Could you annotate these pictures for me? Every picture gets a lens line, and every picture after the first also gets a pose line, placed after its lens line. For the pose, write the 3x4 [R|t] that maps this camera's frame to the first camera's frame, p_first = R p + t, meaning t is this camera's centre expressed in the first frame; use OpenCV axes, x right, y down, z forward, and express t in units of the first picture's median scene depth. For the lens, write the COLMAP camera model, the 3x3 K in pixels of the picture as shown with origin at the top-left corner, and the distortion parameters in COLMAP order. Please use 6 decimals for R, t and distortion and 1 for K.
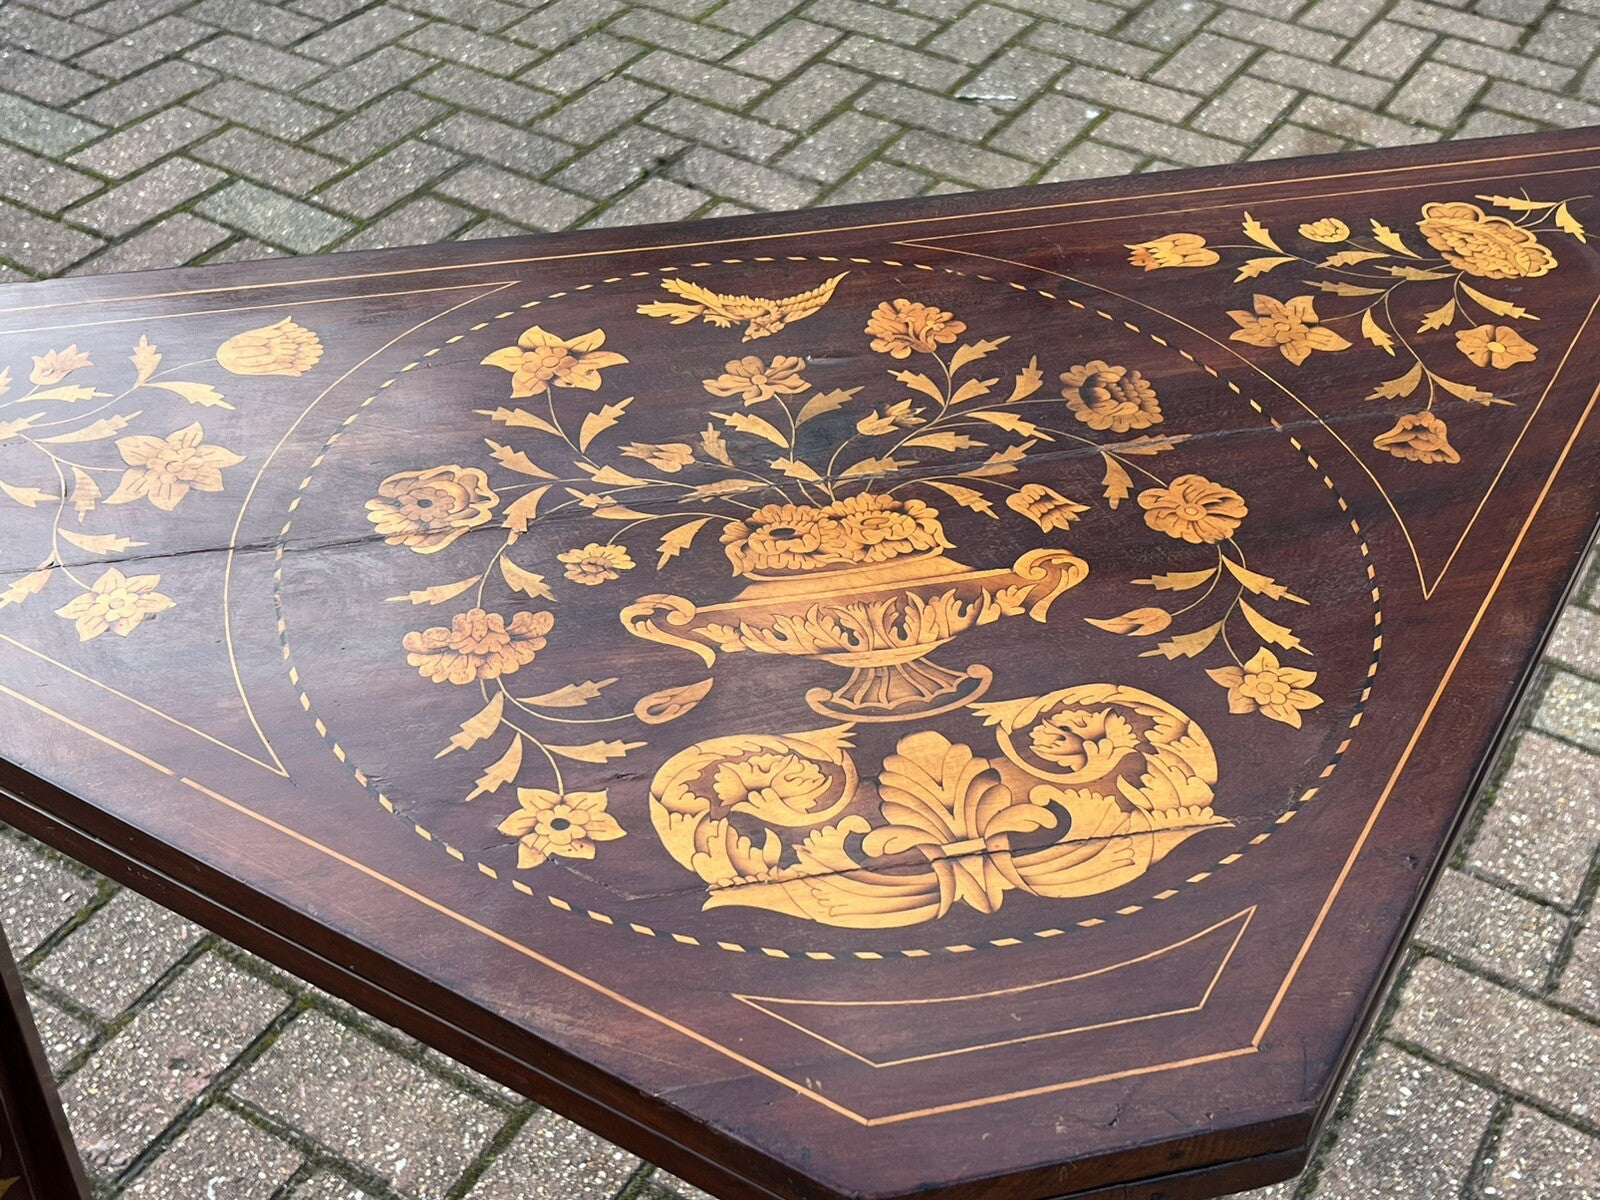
lens RADIAL K [[2023.6, 0, 814.8], [0, 2023.6, 595.1], [0, 0, 1]] dist [0.055689, 0.000000]
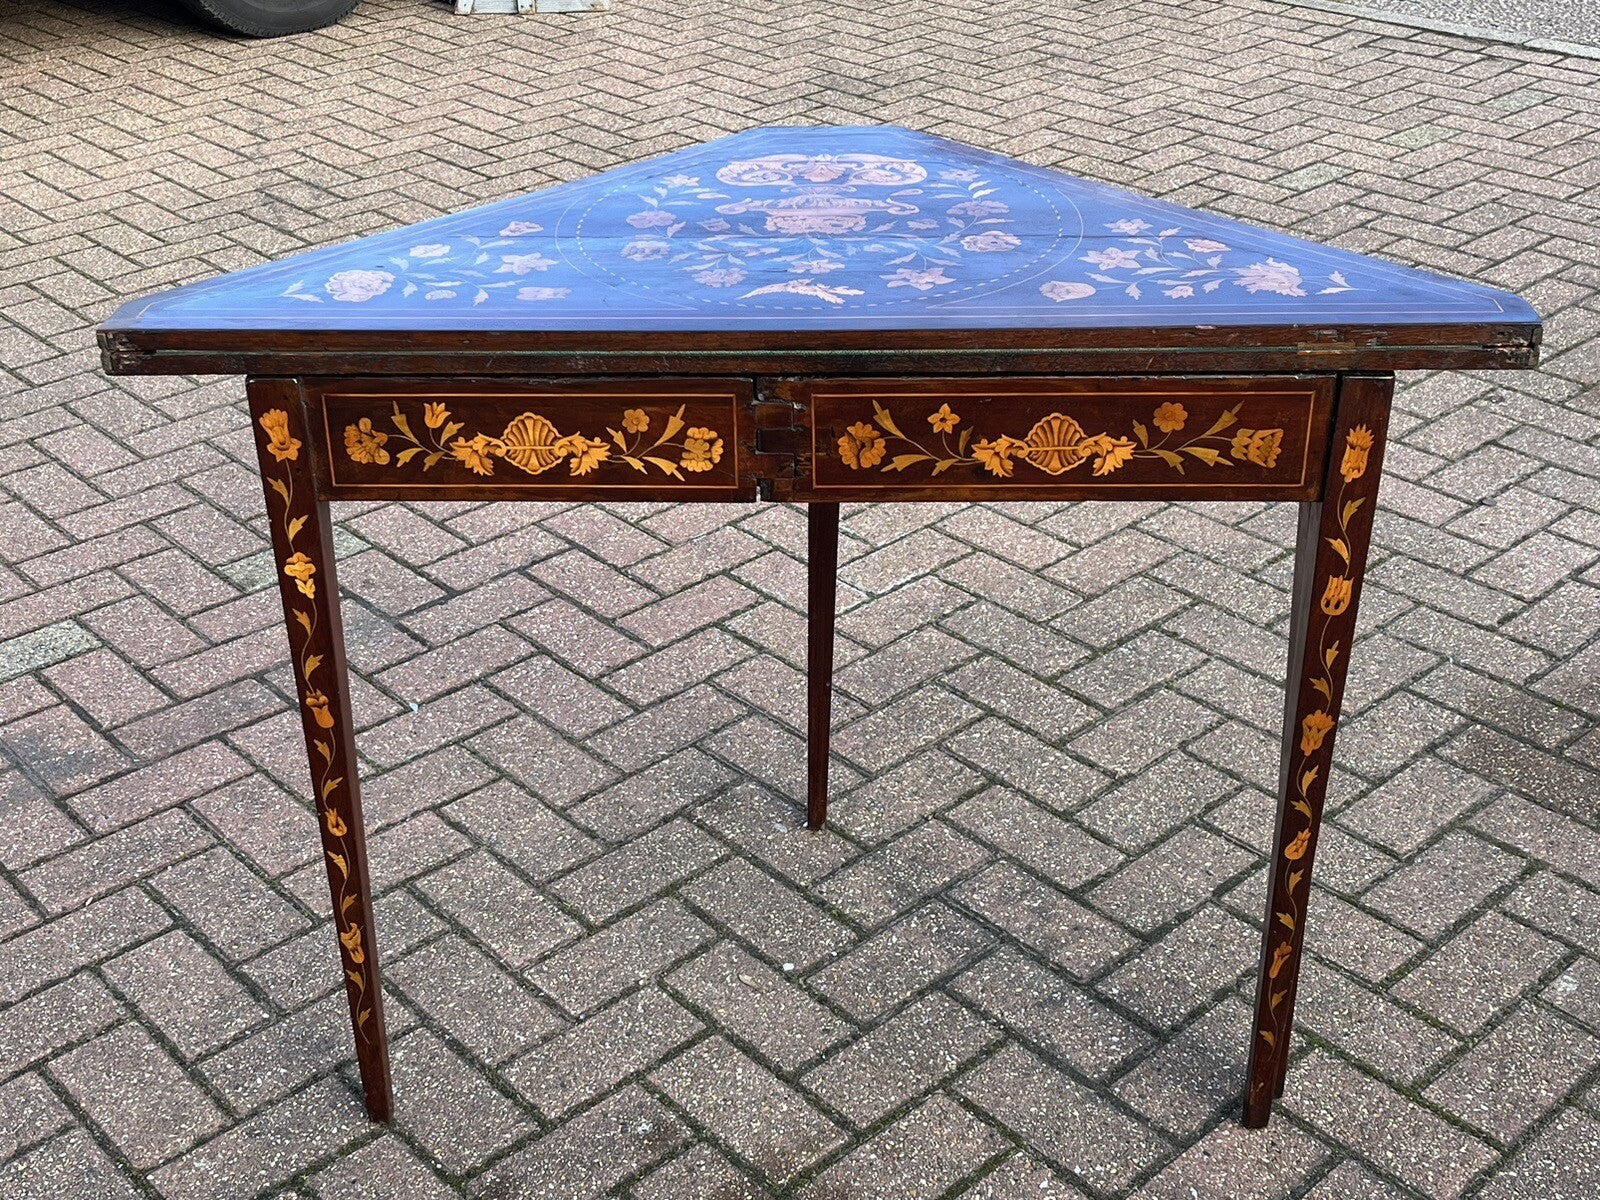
lens RADIAL K [[2023.6, 0, 777.4], [0, 2023.6, 586.7], [0, 0, 1]] dist [0.055689, 0.000000]
pose [[-0.954087, -0.157405, 0.254838, -0.532658], [0.182296, 0.369942, 0.910995, -1.758597], [-0.237670, 0.915624, -0.324262, 1.921630]]
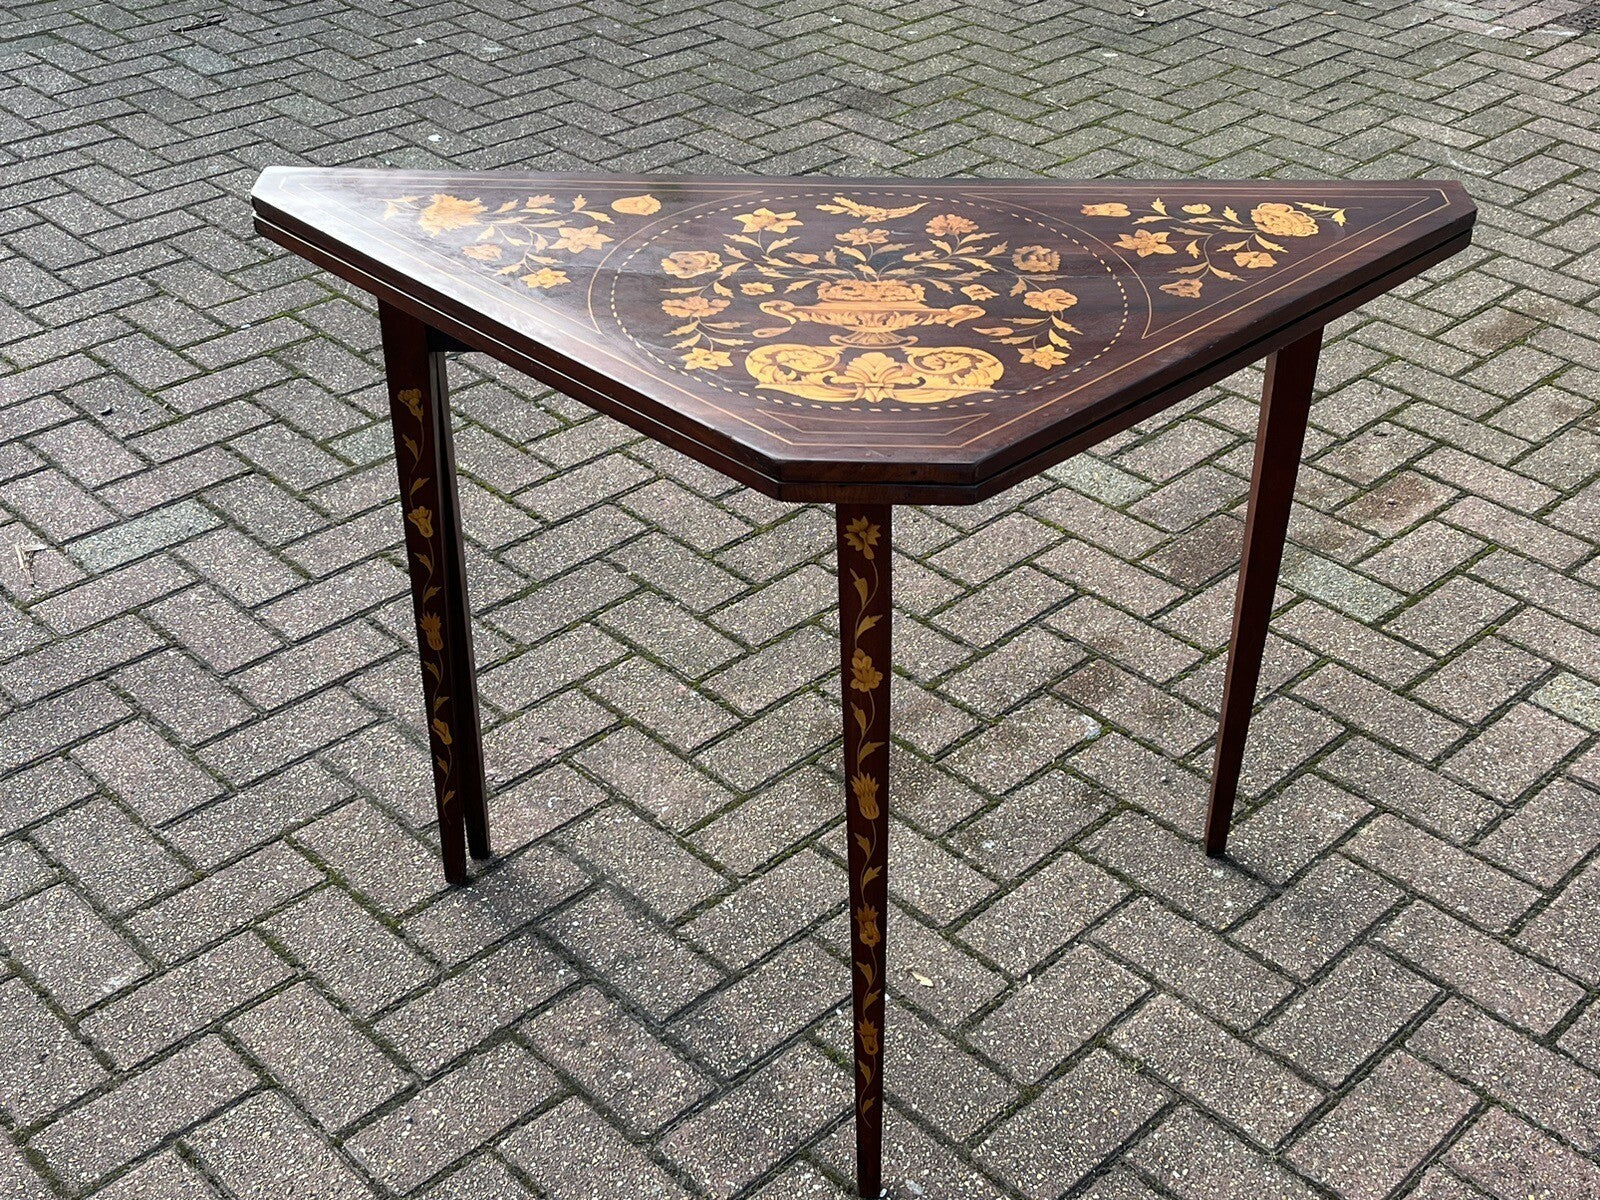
lens RADIAL K [[2023.6, 0, 804.0], [0, 2023.6, 577.9], [0, 0, 1]] dist [0.055689, 0.000000]
pose [[0.966279, 0.116592, -0.229588, 0.419362], [-0.146977, 0.981836, -0.119982, 0.479050], [0.211429, 0.149680, 0.965864, -0.909464]]
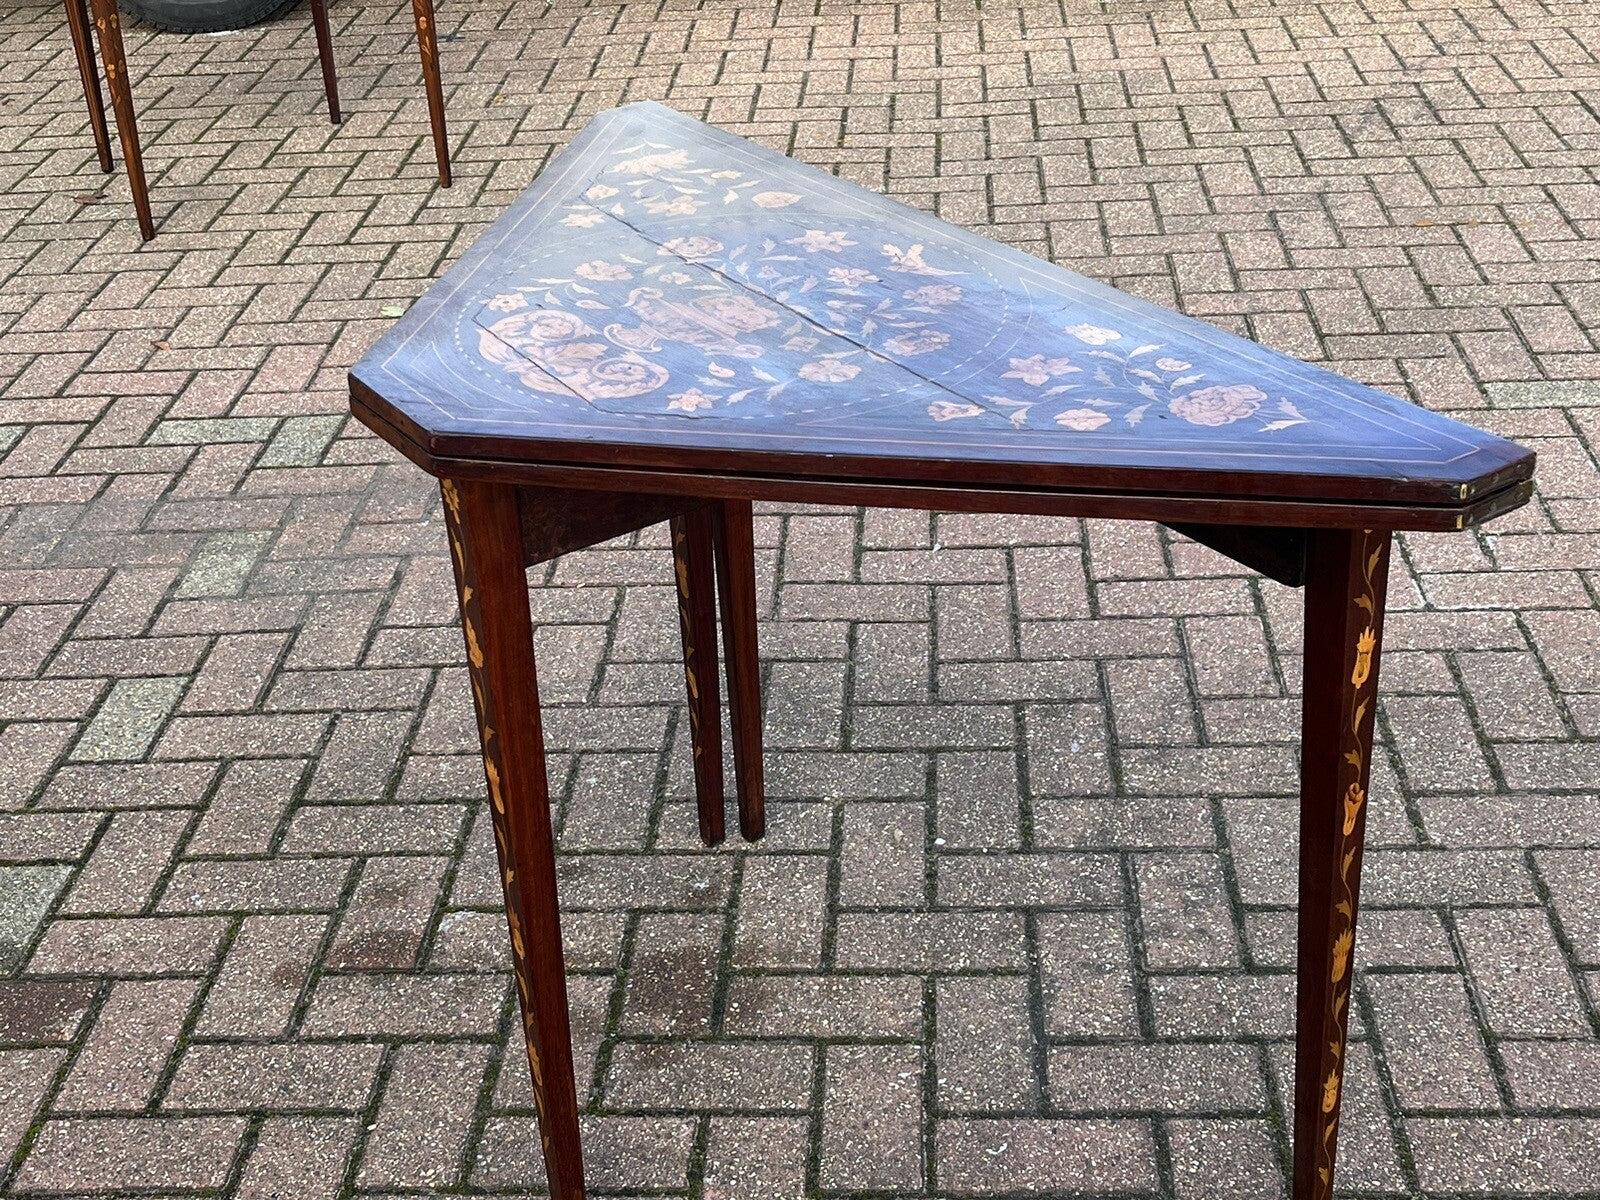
lens RADIAL K [[2217.8, 0, 793.4], [0, 2217.8, 598.9], [0, 0, 1]] dist [0.071822, 0.000000]
pose [[-0.463139, -0.433733, 0.772902, -1.973297], [0.594507, 0.494737, 0.633875, -1.410739], [-0.657315, 0.753068, 0.028725, 1.348315]]
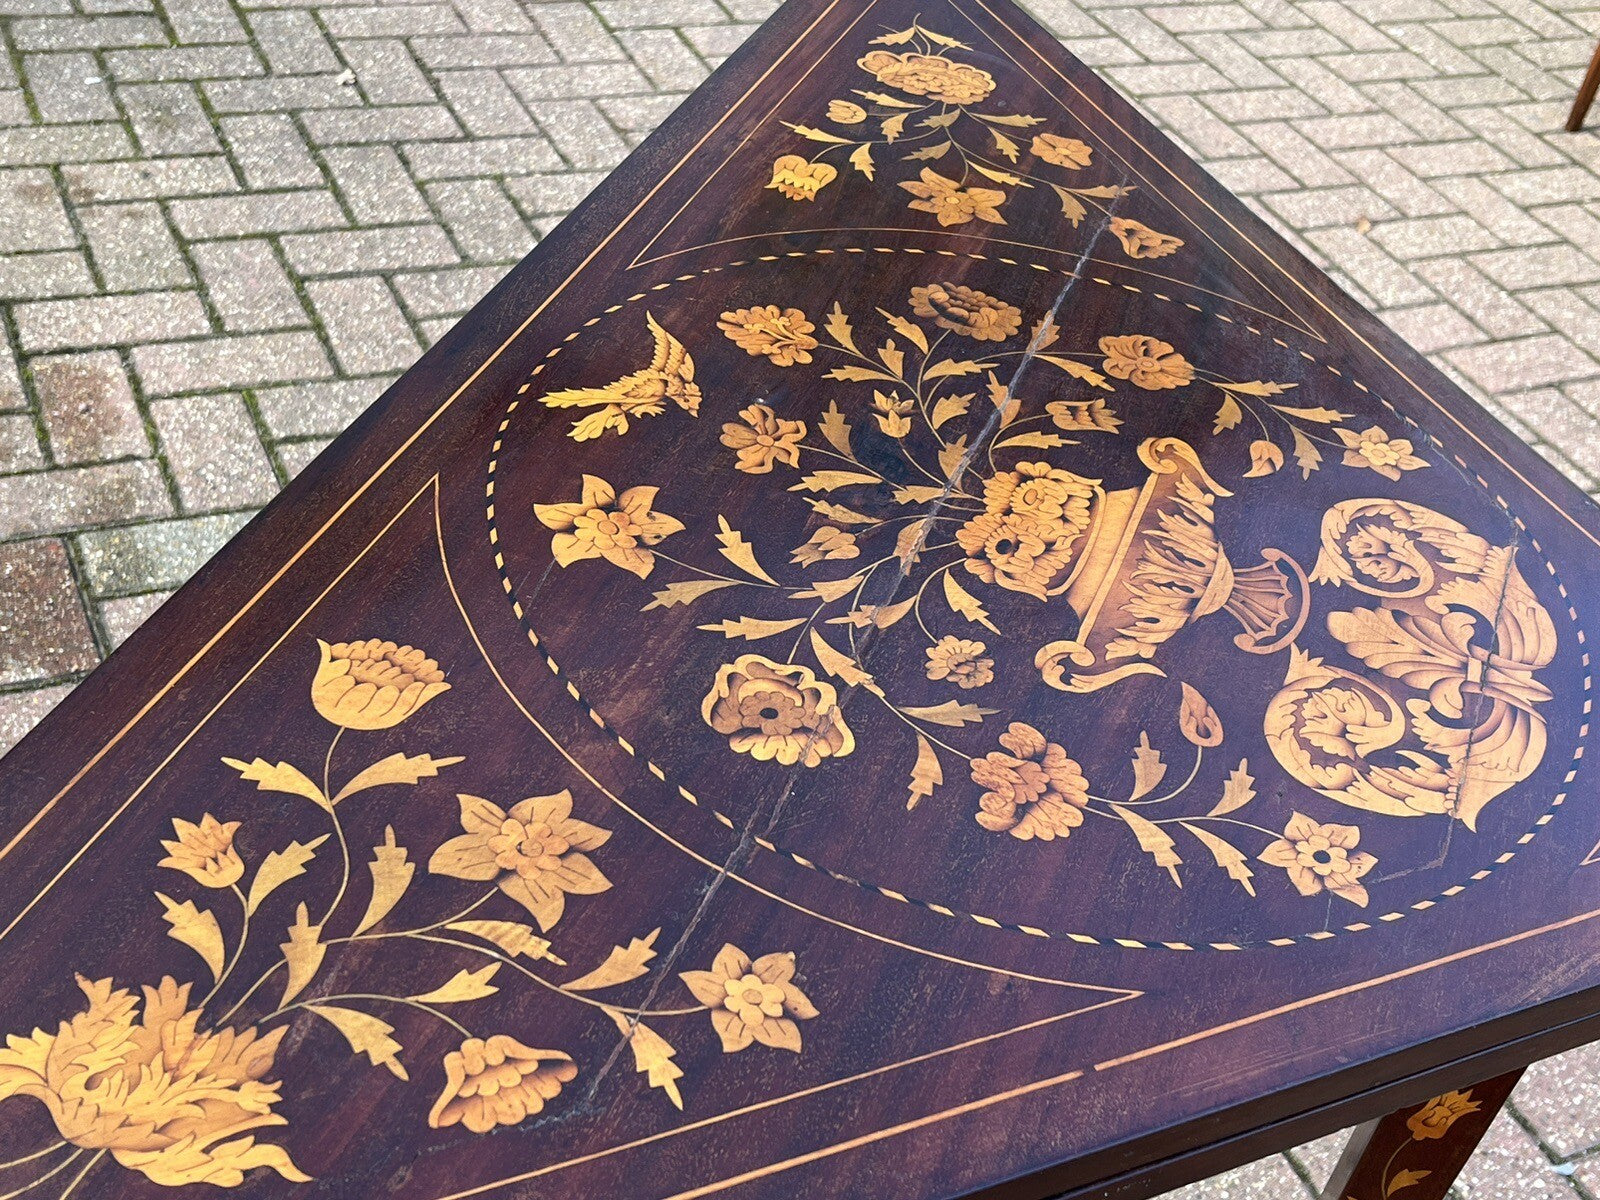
lens RADIAL K [[2023.6, 0, 785.1], [0, 2023.6, 577.3], [0, 0, 1]] dist [0.055689, 0.000000]
pose [[0.568802, -0.471170, 0.674139, -0.675583], [0.425326, 0.870048, 0.249227, -0.279413], [-0.703962, 0.144968, 0.695286, 0.367618]]
